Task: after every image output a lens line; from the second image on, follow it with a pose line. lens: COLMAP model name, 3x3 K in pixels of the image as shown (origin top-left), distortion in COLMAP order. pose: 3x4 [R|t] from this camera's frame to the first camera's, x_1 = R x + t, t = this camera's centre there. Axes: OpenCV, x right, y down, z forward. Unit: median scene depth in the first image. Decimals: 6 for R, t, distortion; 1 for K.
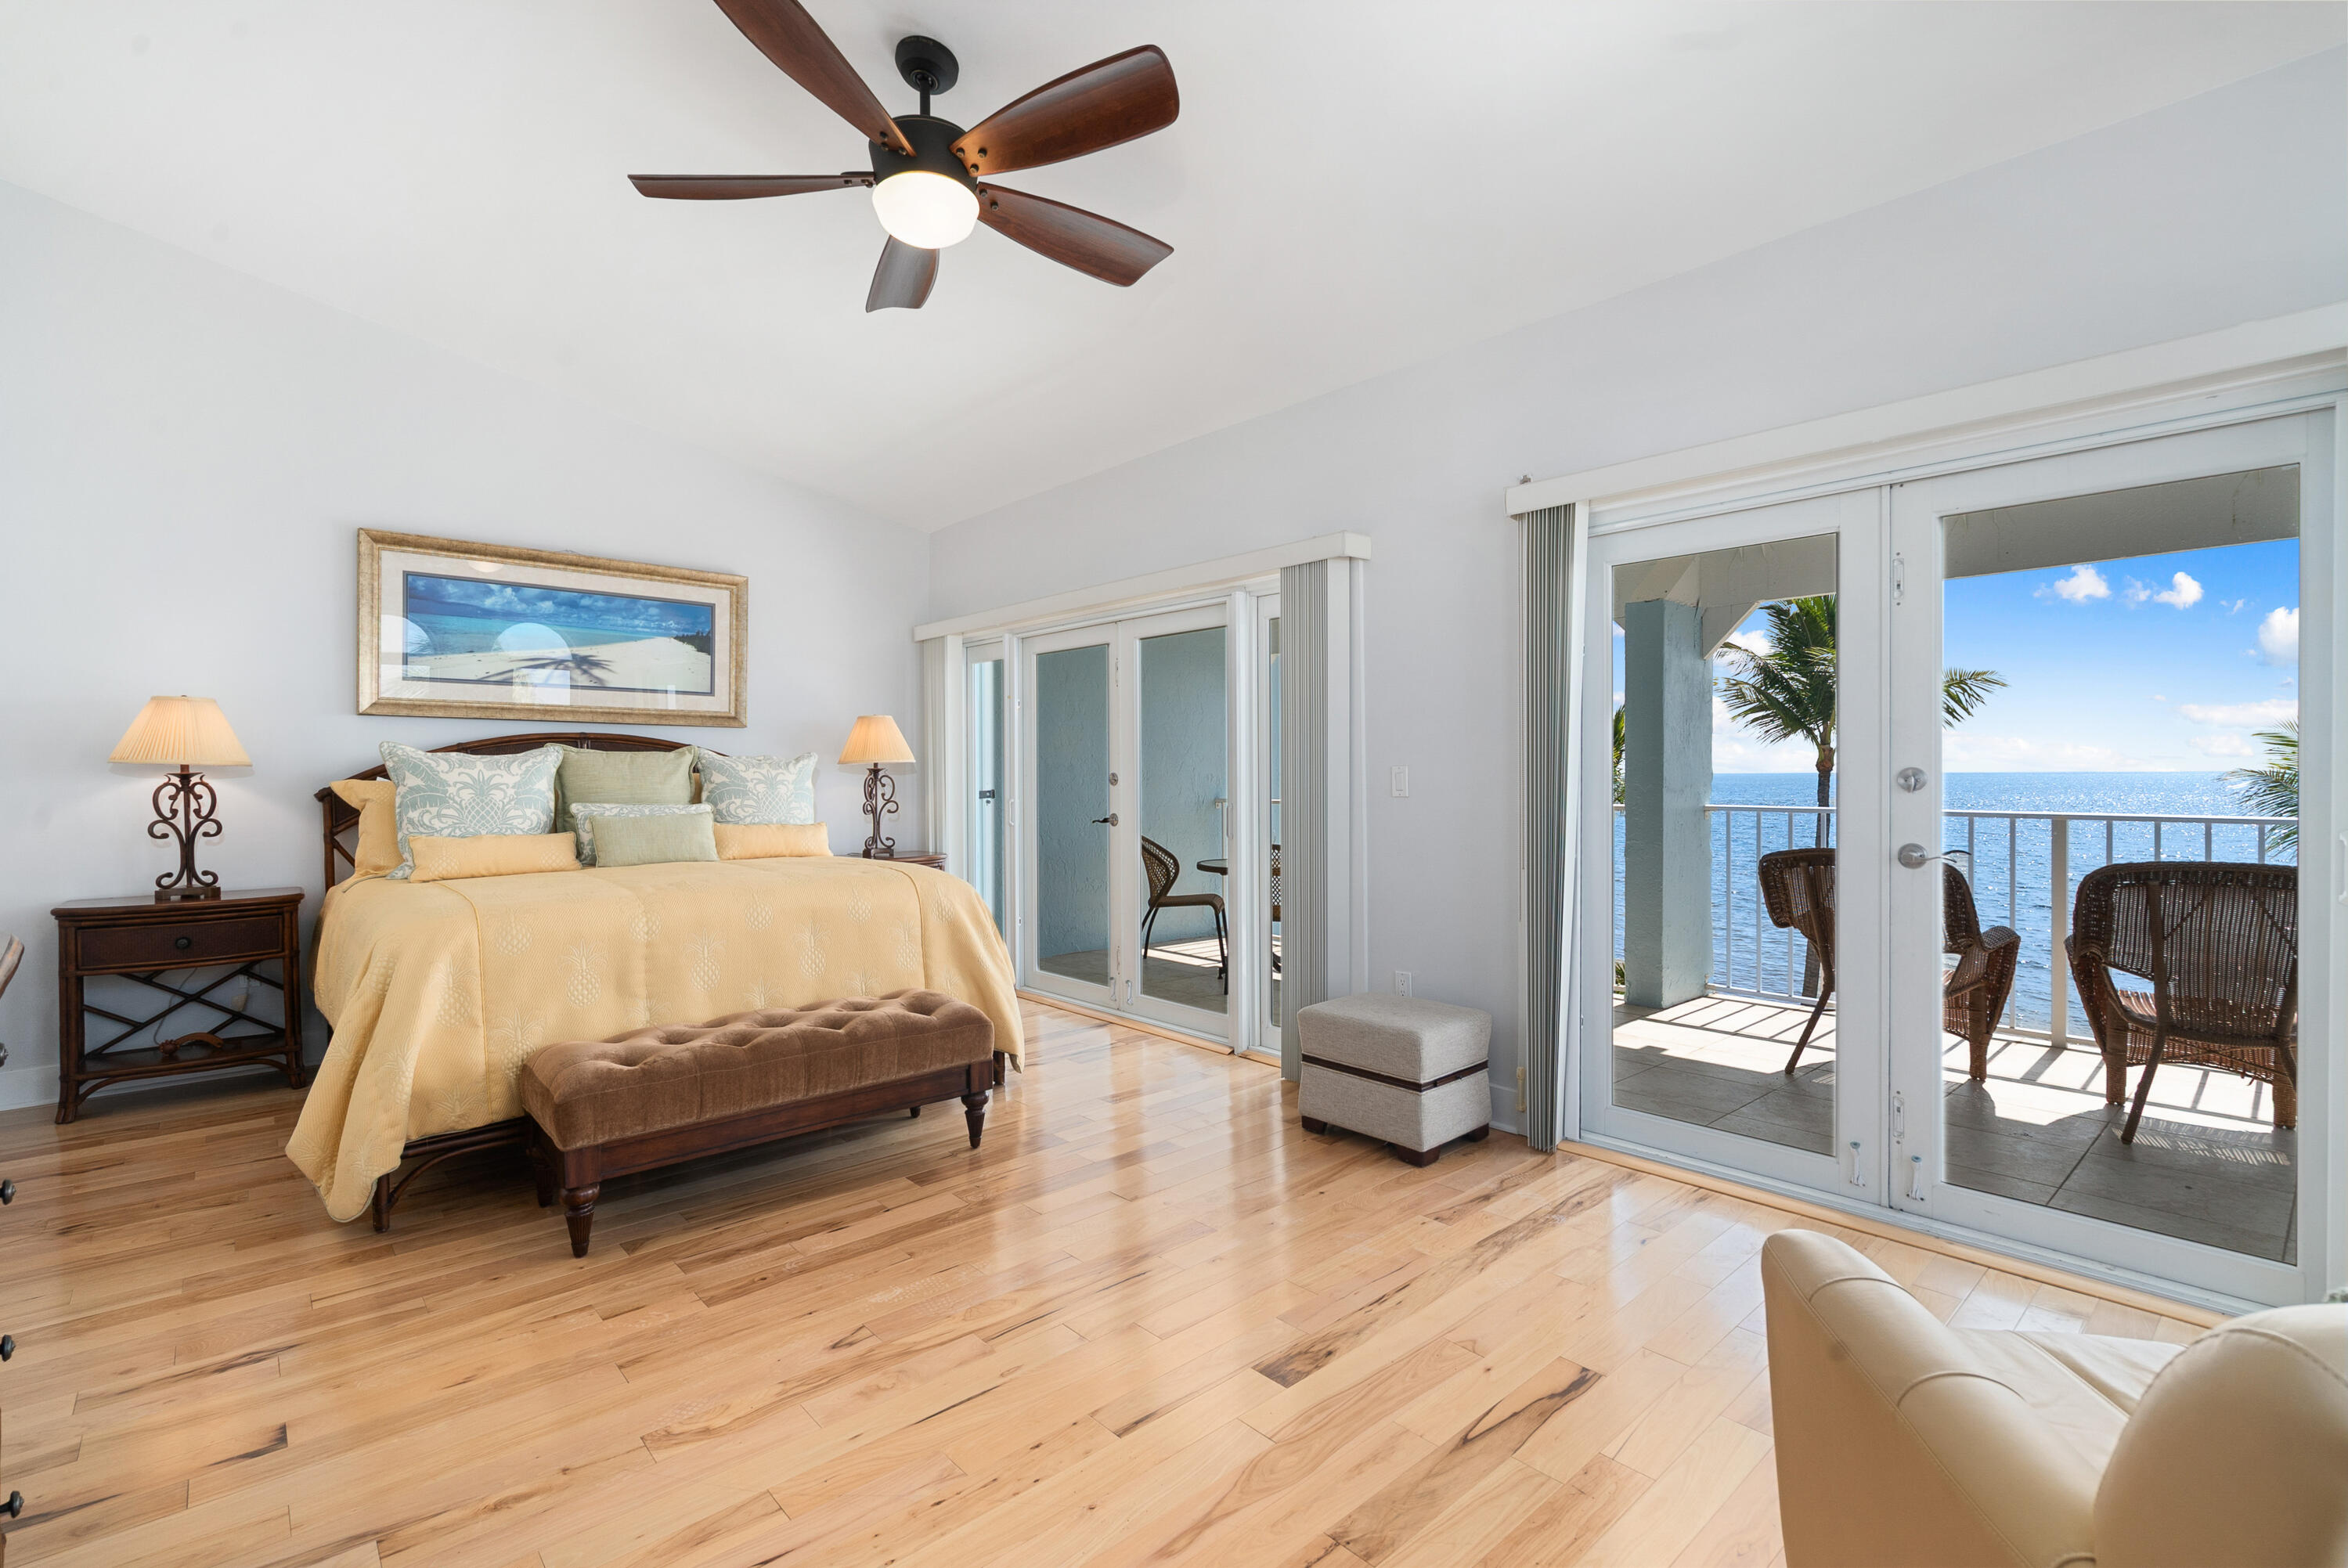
lens RADIAL K [[1052.2, 0, 1174.0], [0, 1052.2, 784.0], [0, 0, 1]] dist [0.000912, 0.000159]
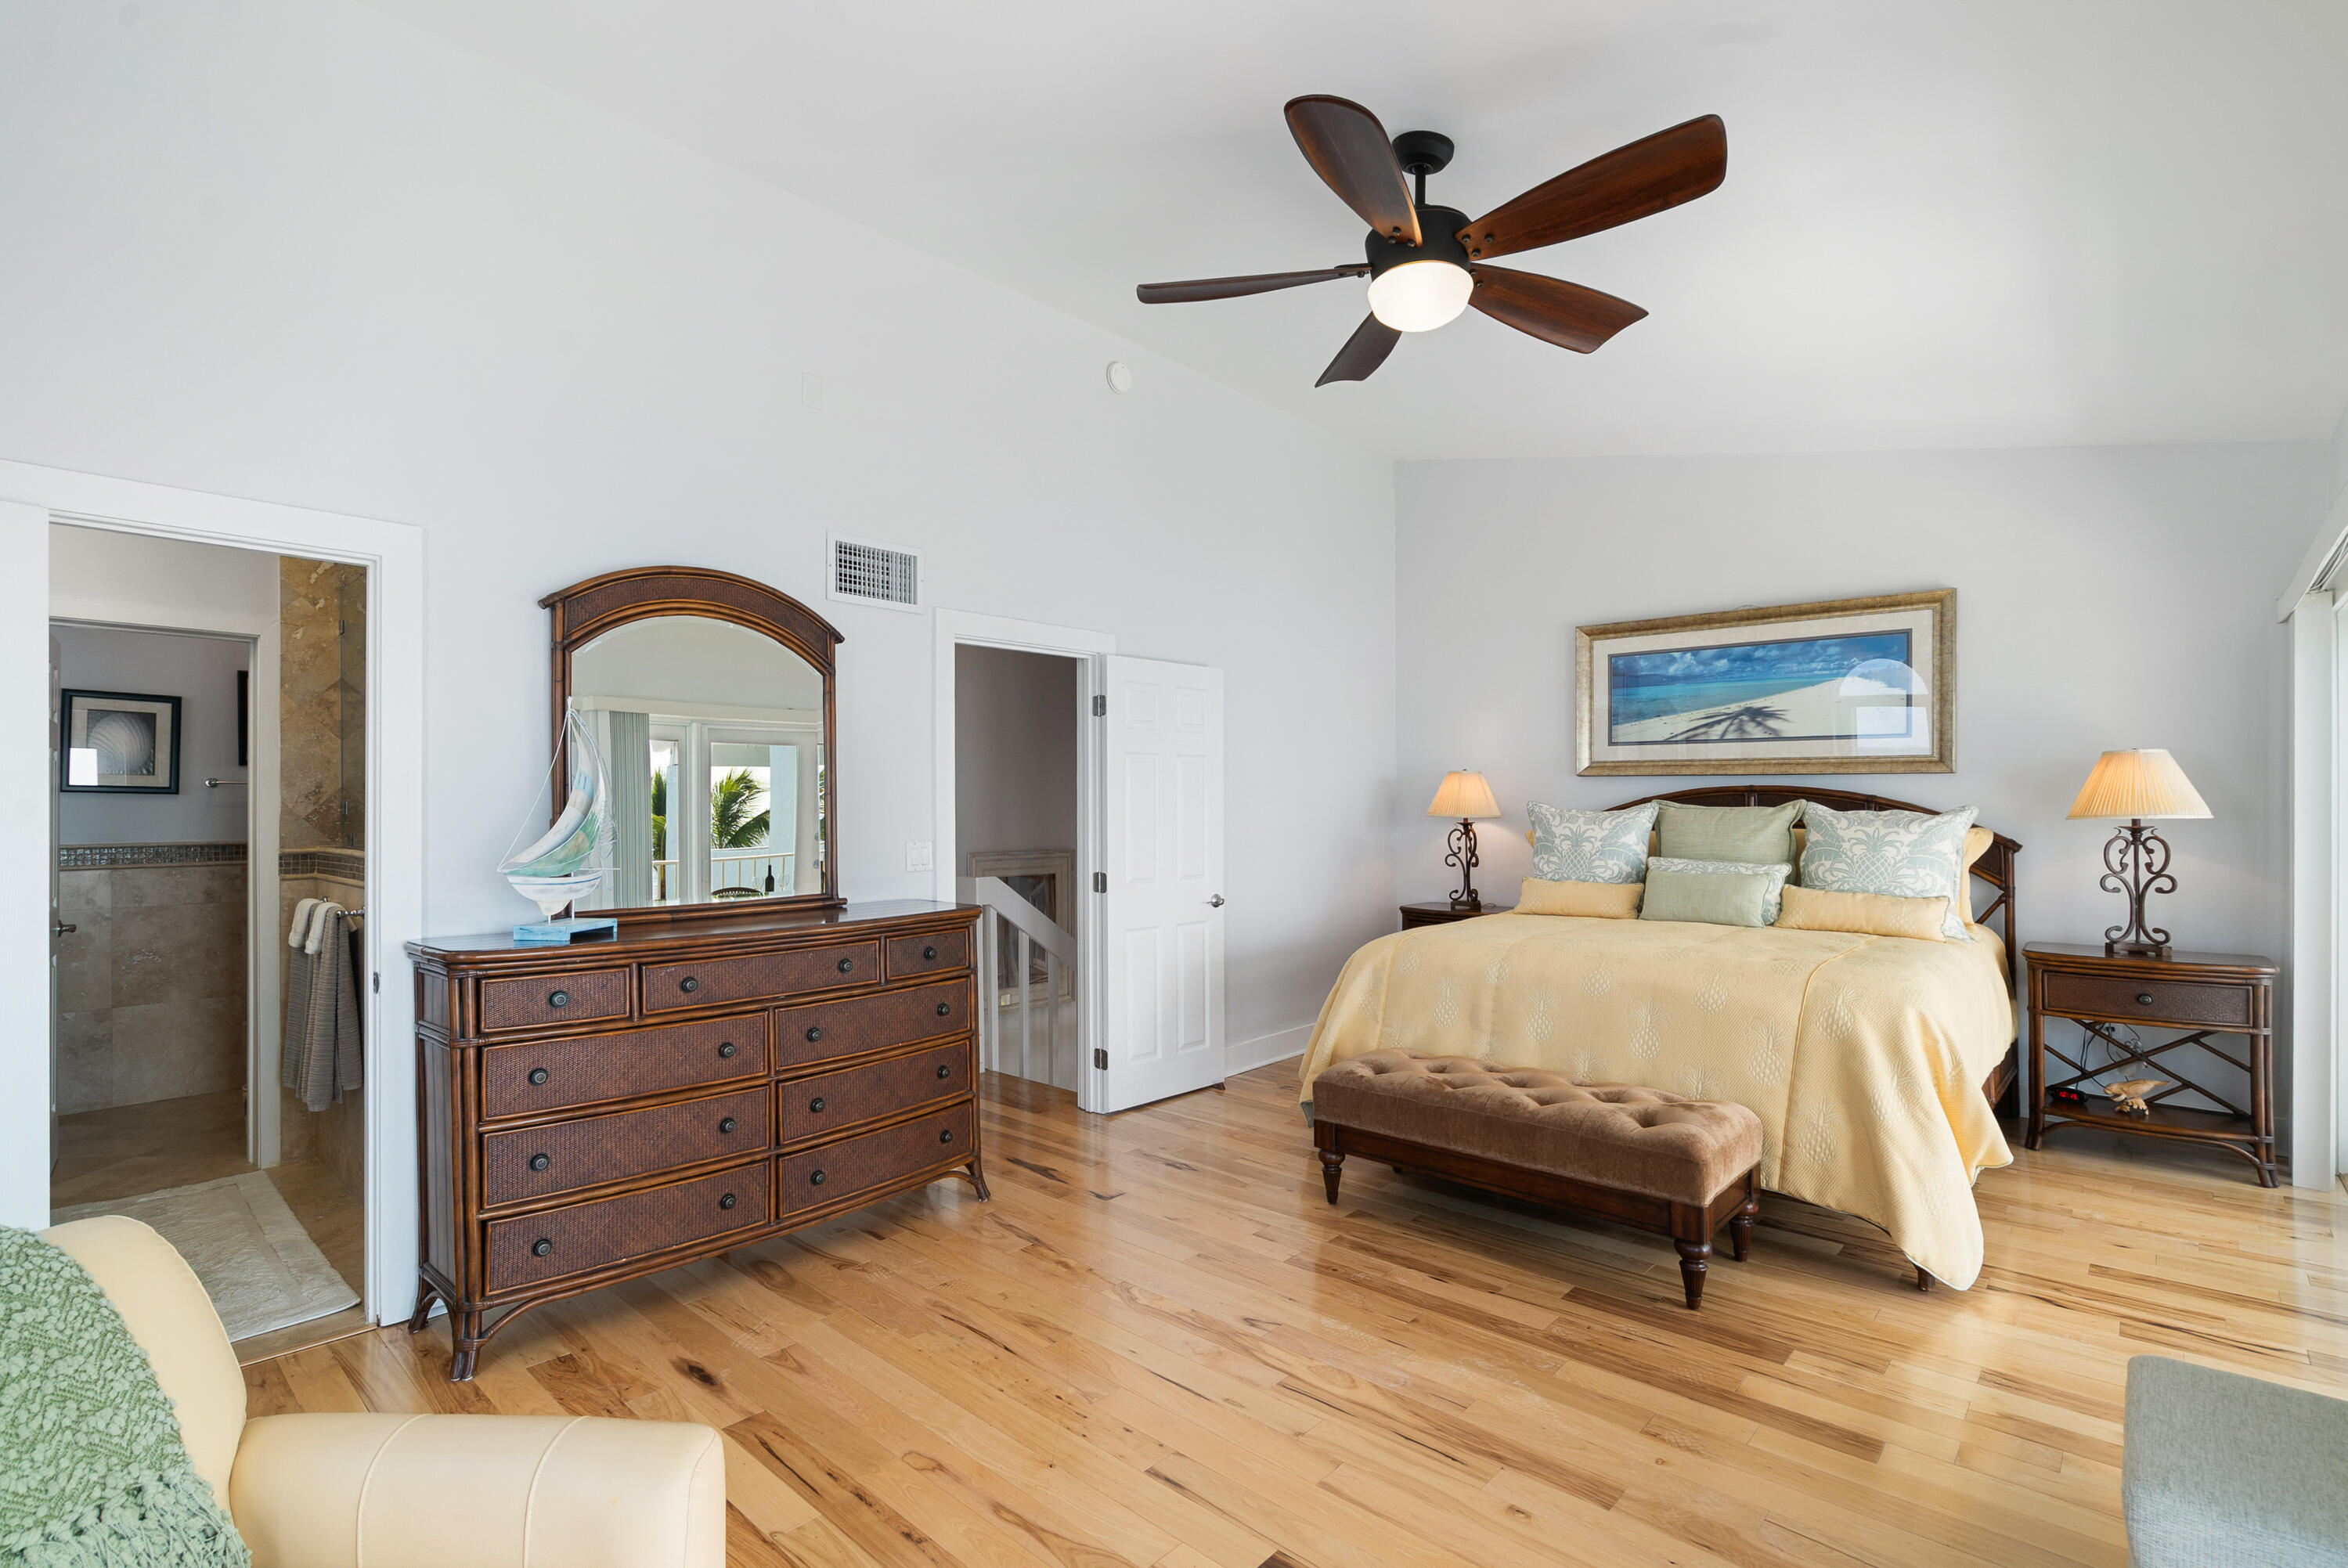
lens RADIAL K [[1099.8, 0, 1170.5], [0, 1099.8, 822.8], [0, 0, 1]] dist [-0.001634, -0.000306]
pose [[0.100851, 0.007783, -0.994871, 0.451693], [-0.022312, 0.999736, 0.005559, -0.010594], [0.994651, 0.021637, 0.100998, 0.401956]]
